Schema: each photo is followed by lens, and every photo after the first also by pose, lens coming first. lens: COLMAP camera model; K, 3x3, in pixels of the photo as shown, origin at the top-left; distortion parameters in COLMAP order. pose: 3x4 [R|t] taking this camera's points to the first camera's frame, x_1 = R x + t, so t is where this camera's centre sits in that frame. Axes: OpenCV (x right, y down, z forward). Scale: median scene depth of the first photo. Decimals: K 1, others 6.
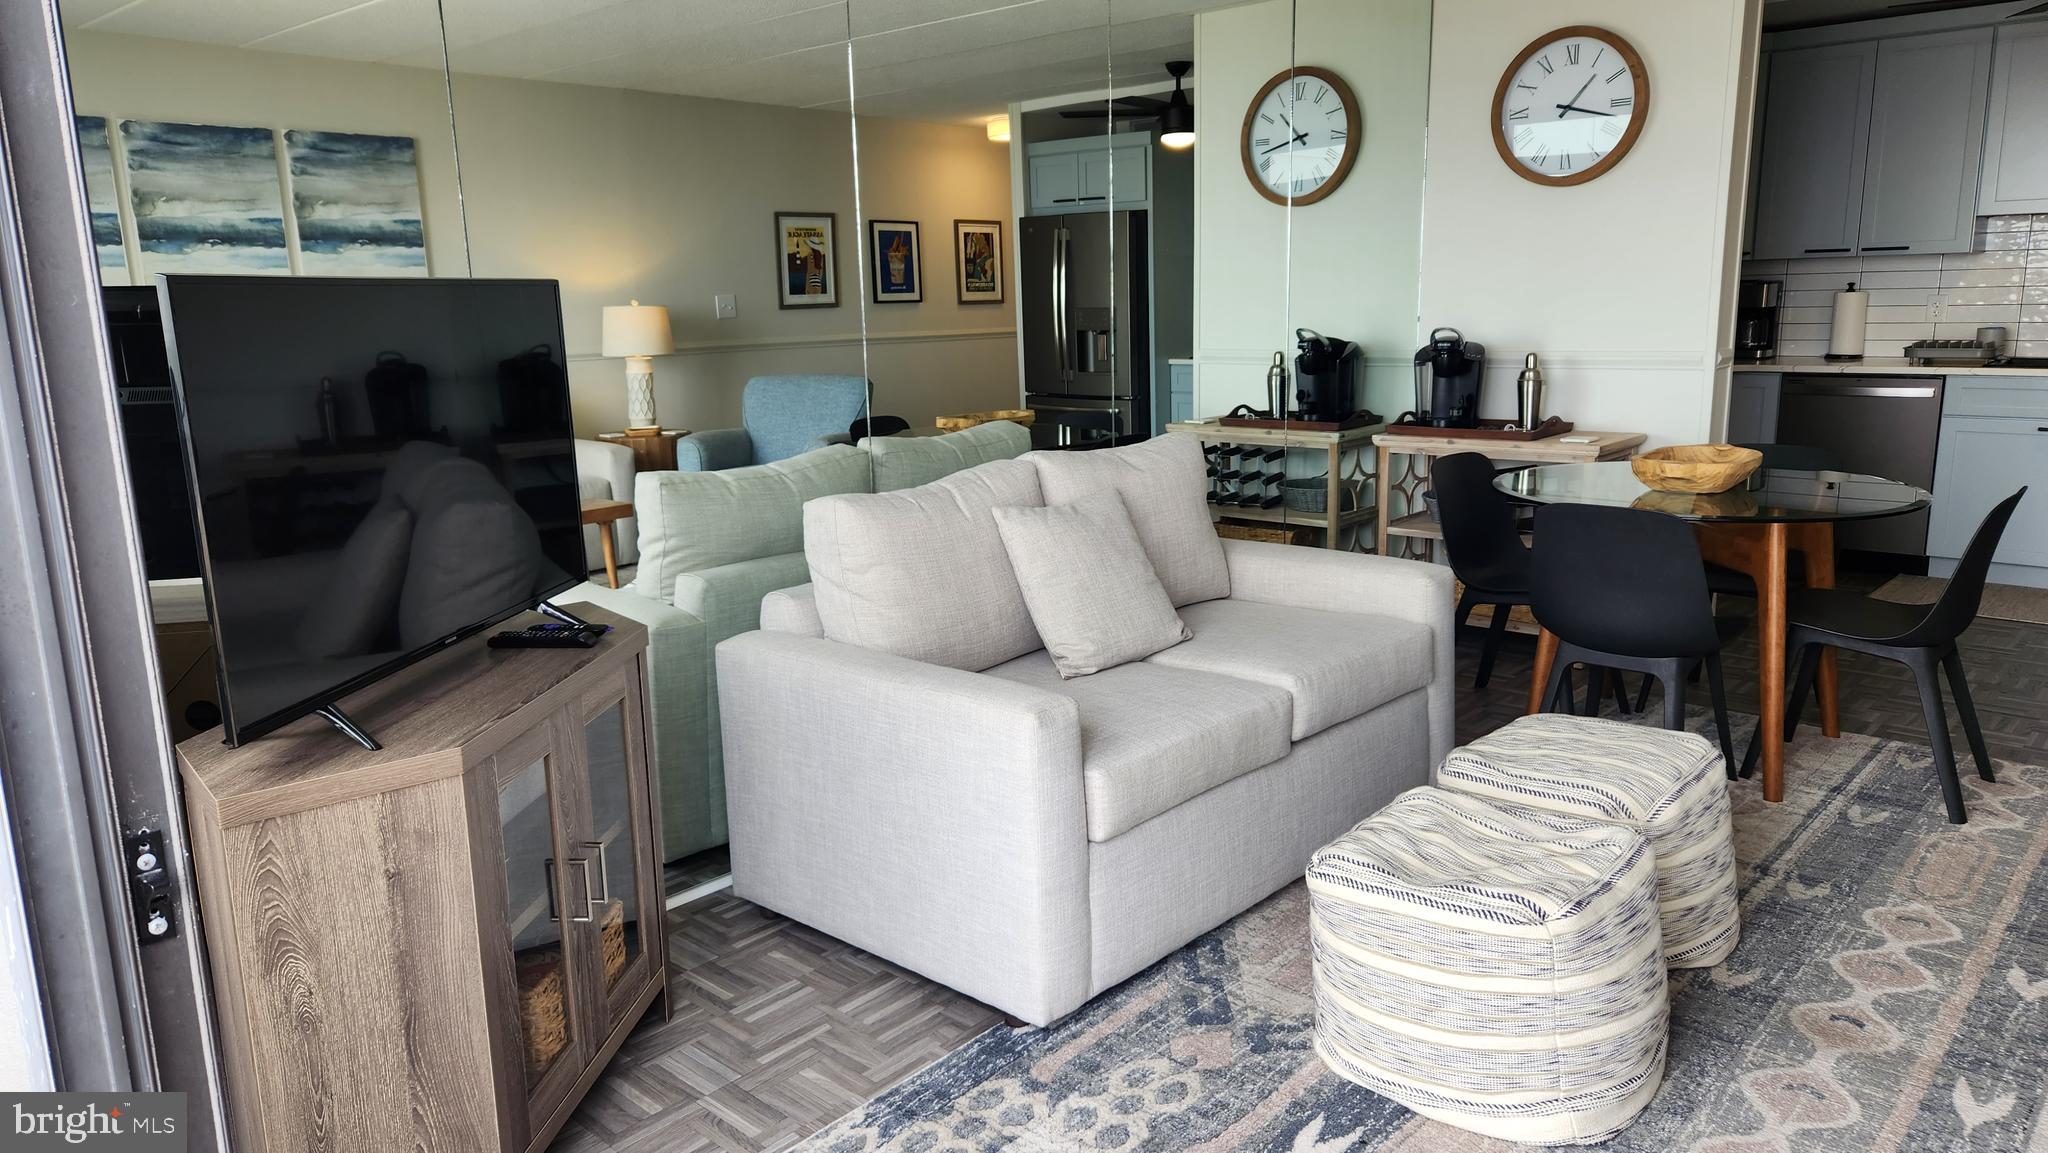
lens RADIAL K [[1359.2, 0, 1023.3], [0, 1359.2, 547.9], [0, 0, 1]] dist [0.070338, -0.052713]
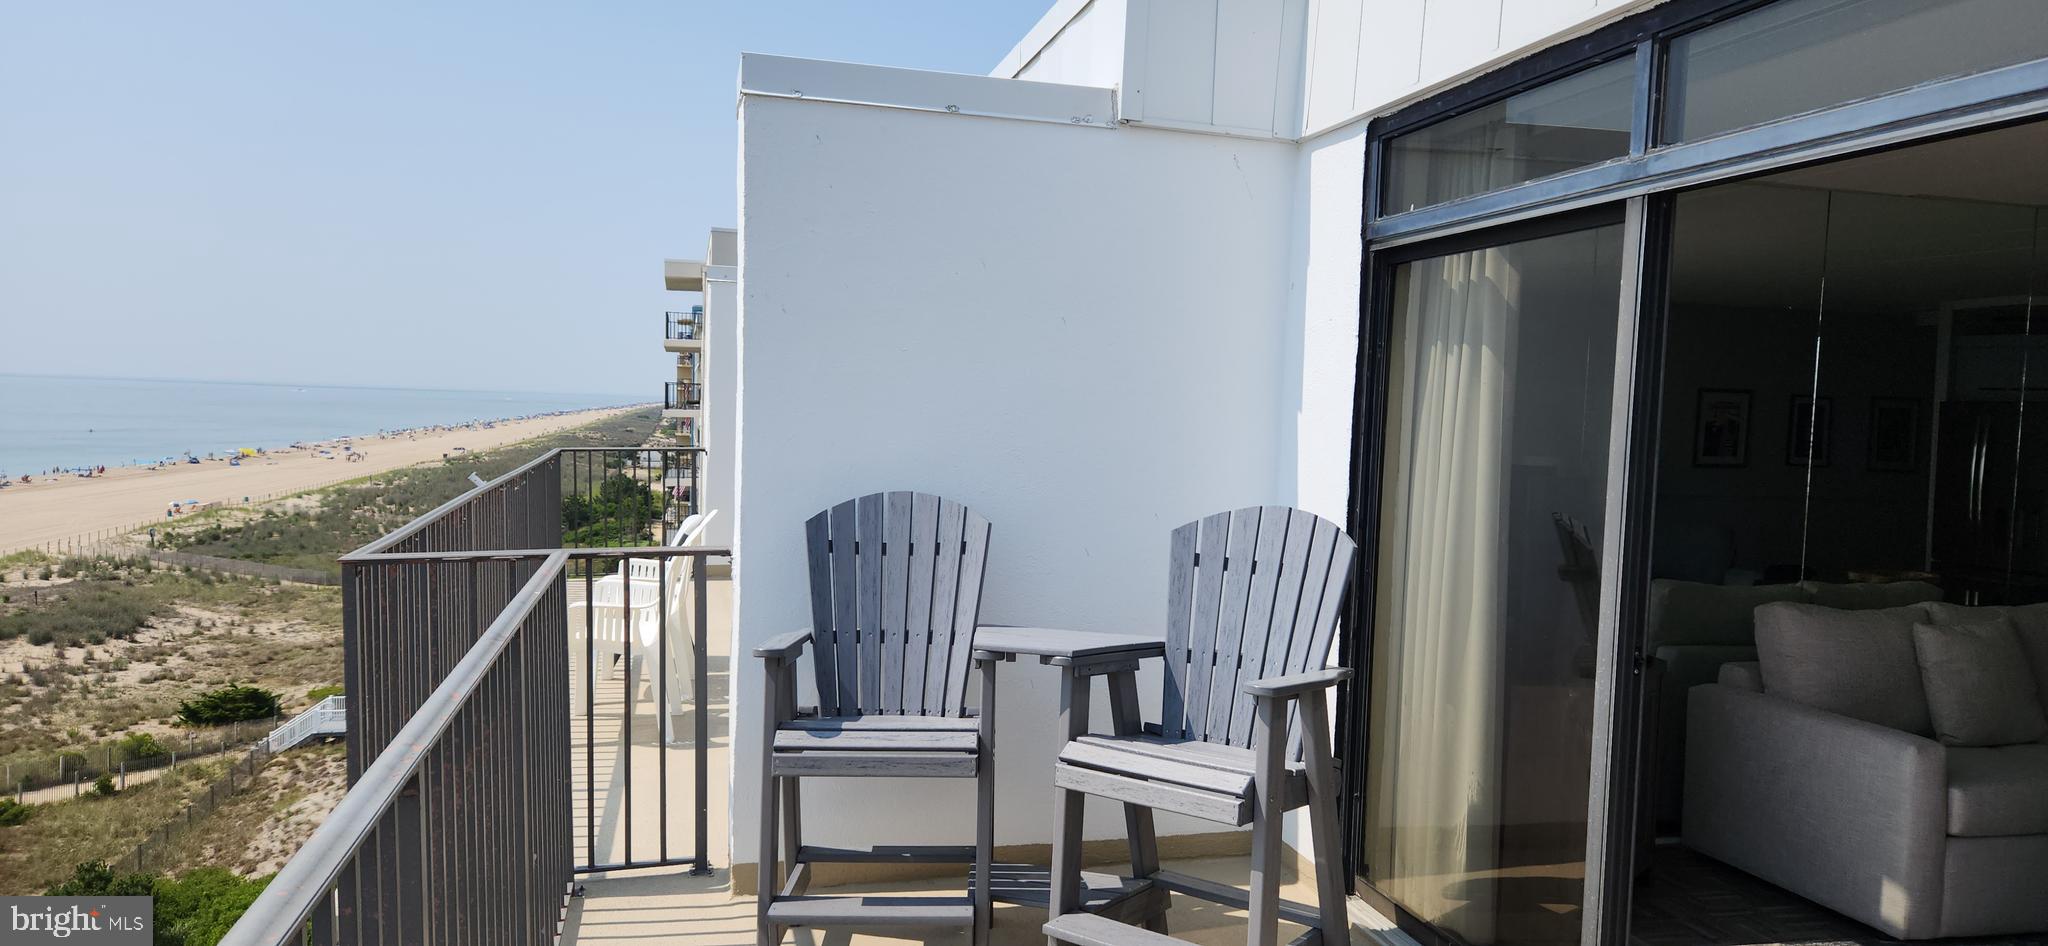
lens RADIAL K [[1330.8, 0, 1024.0], [0, 1330.8, 473.0], [0, 0, 1]] dist [0.089966, -0.104966]
pose [[0.825803, 0.081889, -0.557981, 0.003874], [-0.159394, 0.982952, -0.091643, 0.093307], [0.540964, 0.164618, 0.824778, -0.828344]]
